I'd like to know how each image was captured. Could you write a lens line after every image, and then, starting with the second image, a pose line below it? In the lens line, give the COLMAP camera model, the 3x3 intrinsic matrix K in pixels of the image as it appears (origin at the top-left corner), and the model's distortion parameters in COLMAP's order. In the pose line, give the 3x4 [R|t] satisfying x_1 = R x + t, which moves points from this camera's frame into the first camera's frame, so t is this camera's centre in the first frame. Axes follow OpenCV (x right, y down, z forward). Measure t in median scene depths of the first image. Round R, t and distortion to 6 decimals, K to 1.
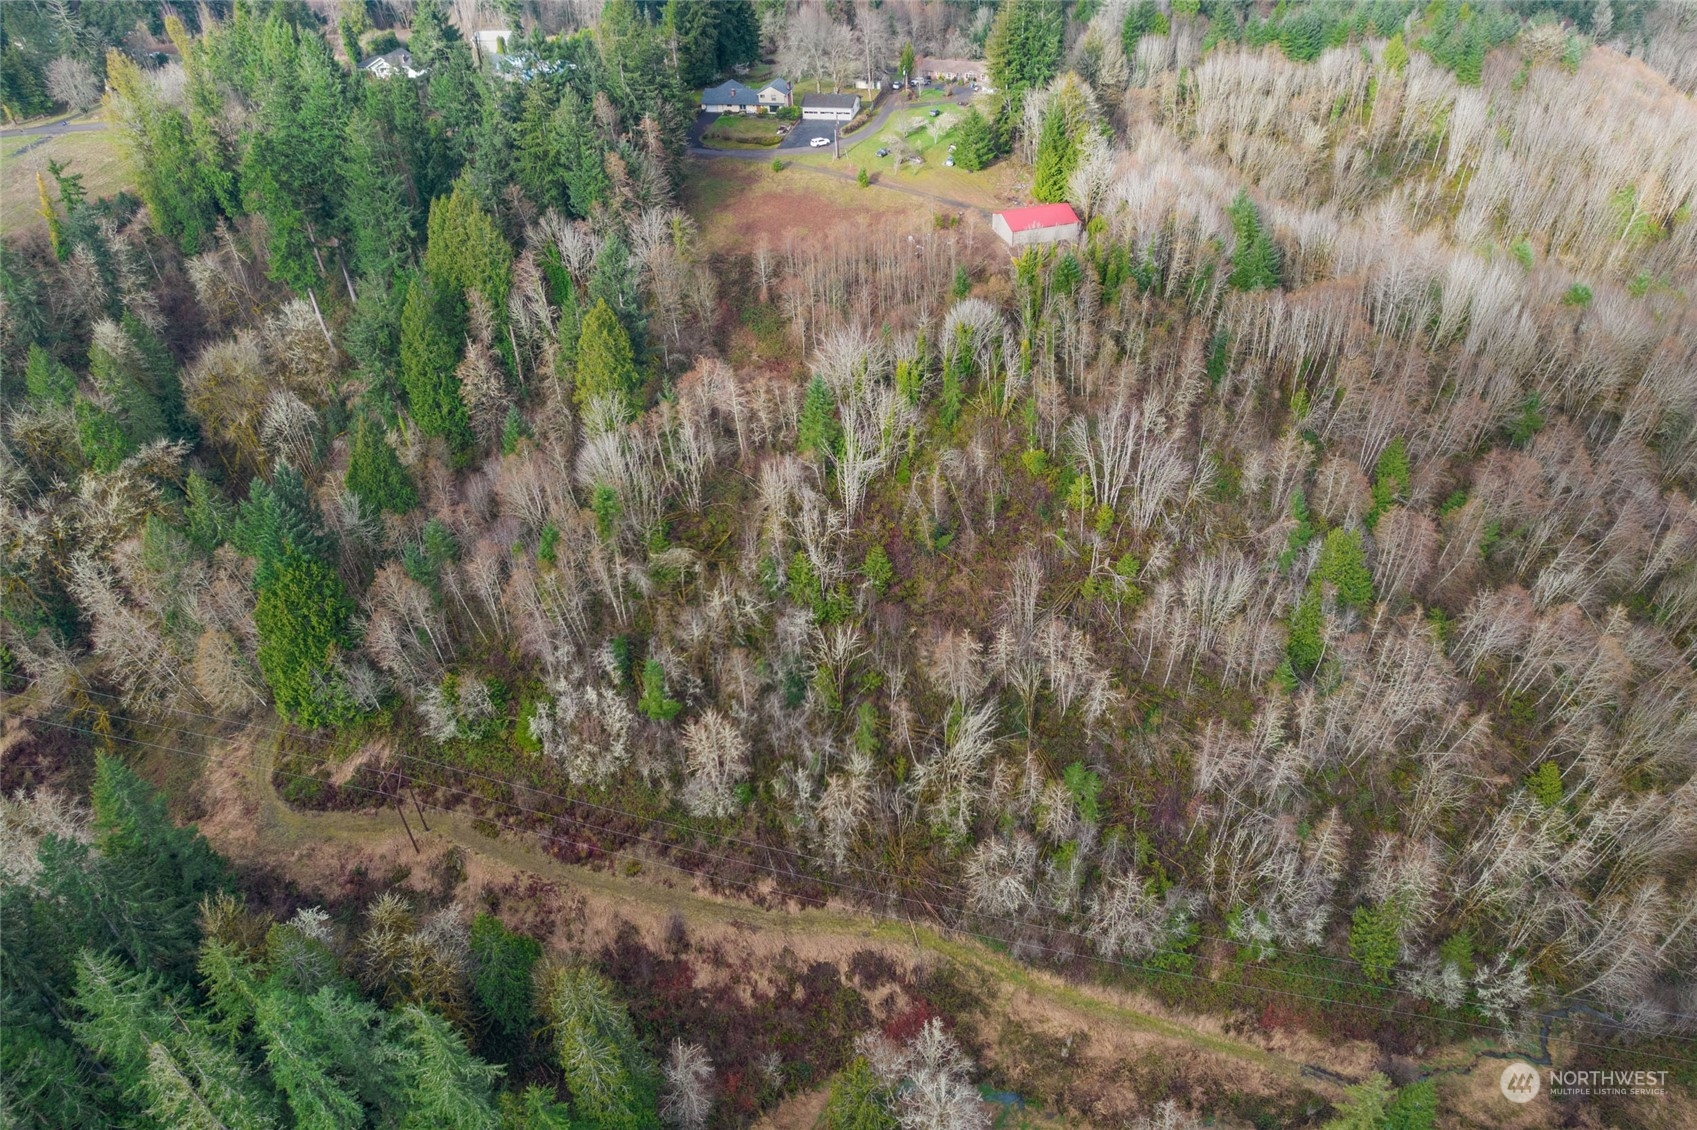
lens RADIAL K [[1203.3, 0, 847.6], [0, 1203.3, 623.9], [0, 0, 1]] dist [-0.066745, 0.058187]
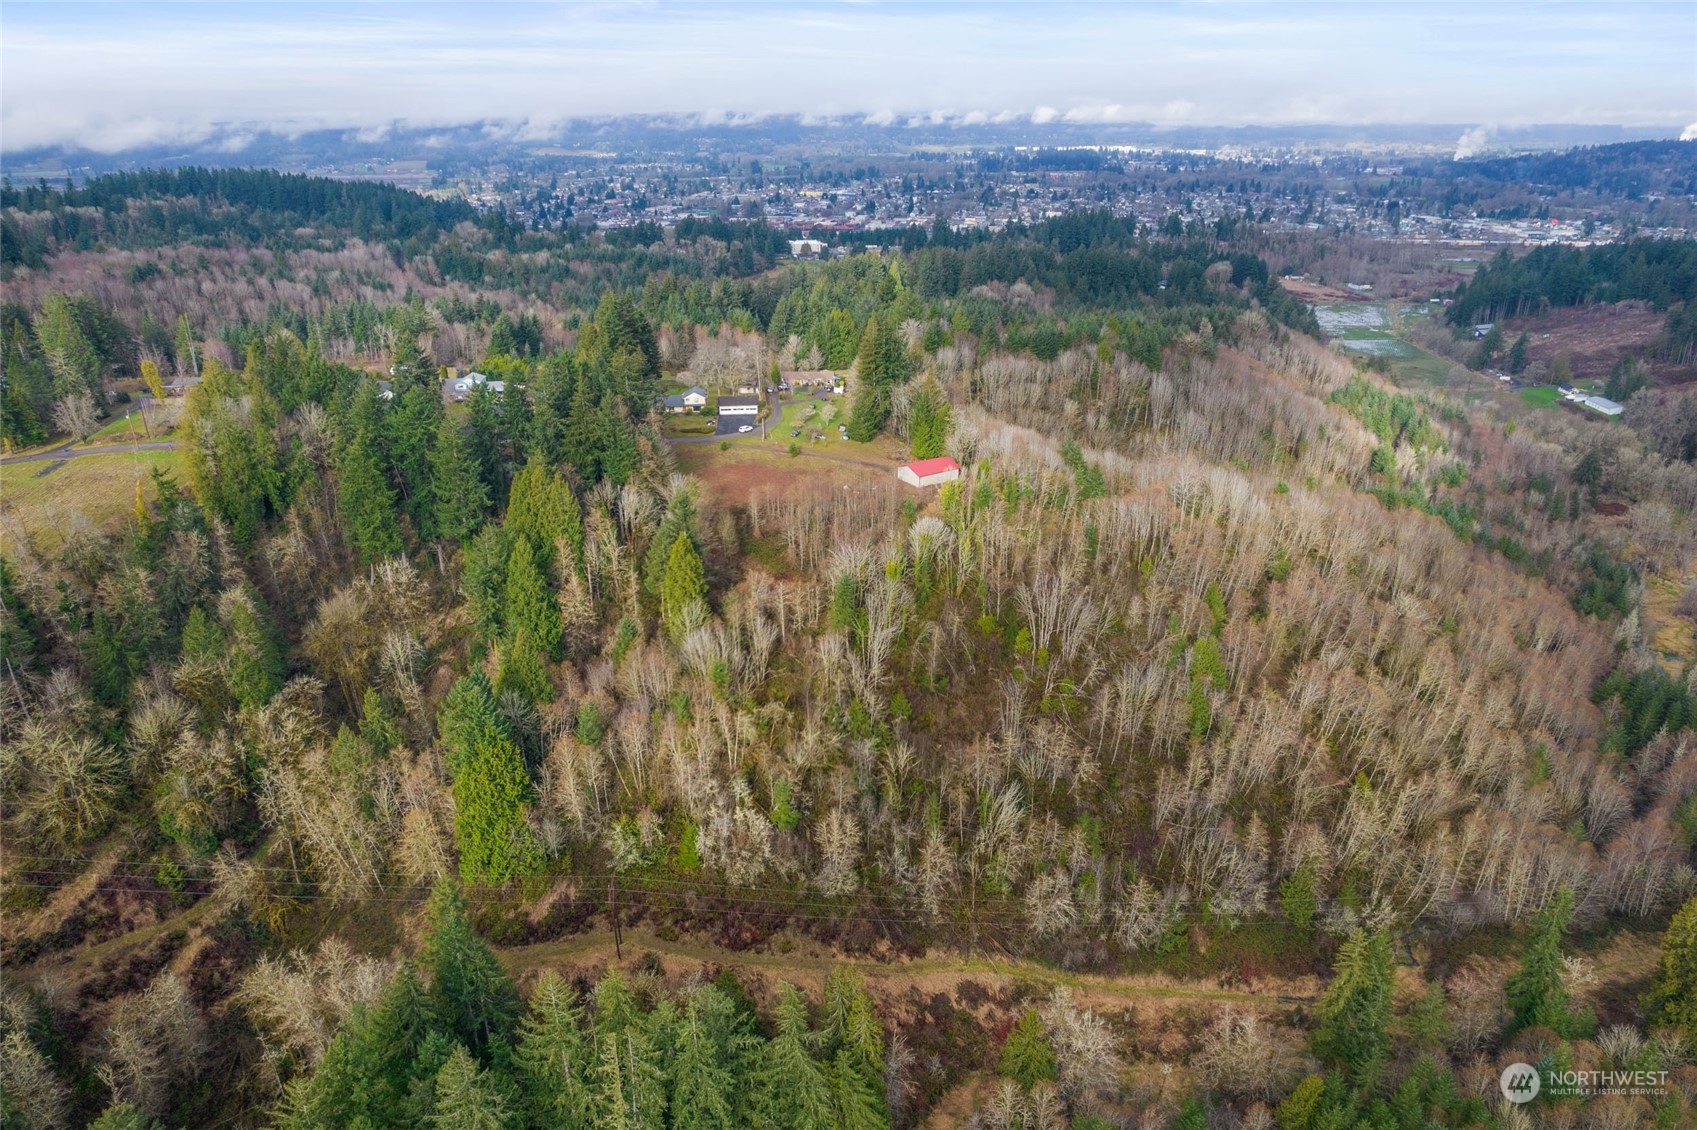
lens RADIAL K [[1203.3, 0, 847.6], [0, 1203.3, 623.9], [0, 0, 1]] dist [-0.066745, 0.058187]
pose [[0.953144, -0.096190, 0.286816, -0.446226], [0.164851, 0.960116, -0.225837, 0.171320], [-0.253653, 0.262537, 0.930986, -0.293719]]
